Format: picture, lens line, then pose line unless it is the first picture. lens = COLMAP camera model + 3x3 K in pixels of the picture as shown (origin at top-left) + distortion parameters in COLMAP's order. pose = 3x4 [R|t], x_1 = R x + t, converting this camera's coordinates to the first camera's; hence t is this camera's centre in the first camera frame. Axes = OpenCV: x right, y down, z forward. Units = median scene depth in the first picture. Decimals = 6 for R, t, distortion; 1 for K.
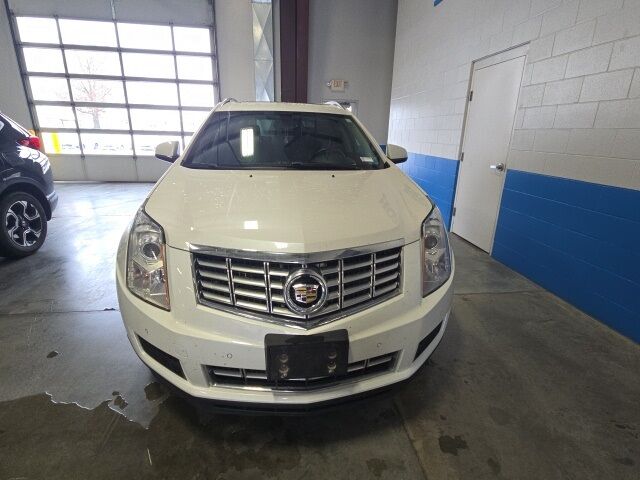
lens RADIAL K [[335.6, 0, 321.6], [0, 335.6, 239.4], [0, 0, 1]] dist [0.006705, -0.004640]
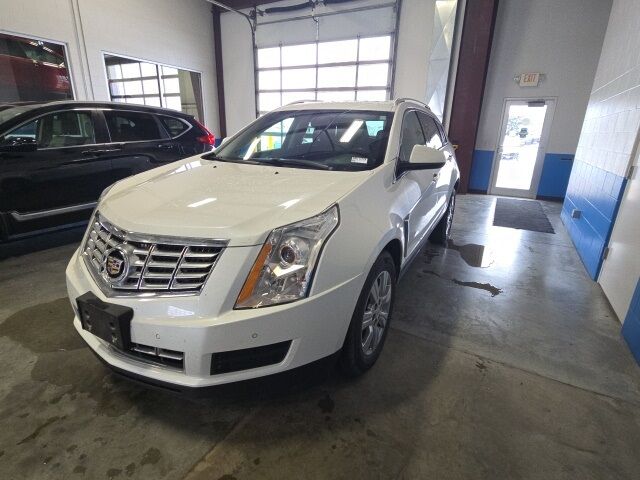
lens RADIAL K [[335.6, 0, 320.6], [0, 335.6, 239.7], [0, 0, 1]] dist [0.006705, -0.004640]
pose [[0.802707, 0.183377, -0.567481, 0.207422], [-0.192950, 0.980229, 0.043823, -0.019333], [0.564297, 0.074318, 0.822220, 0.085541]]
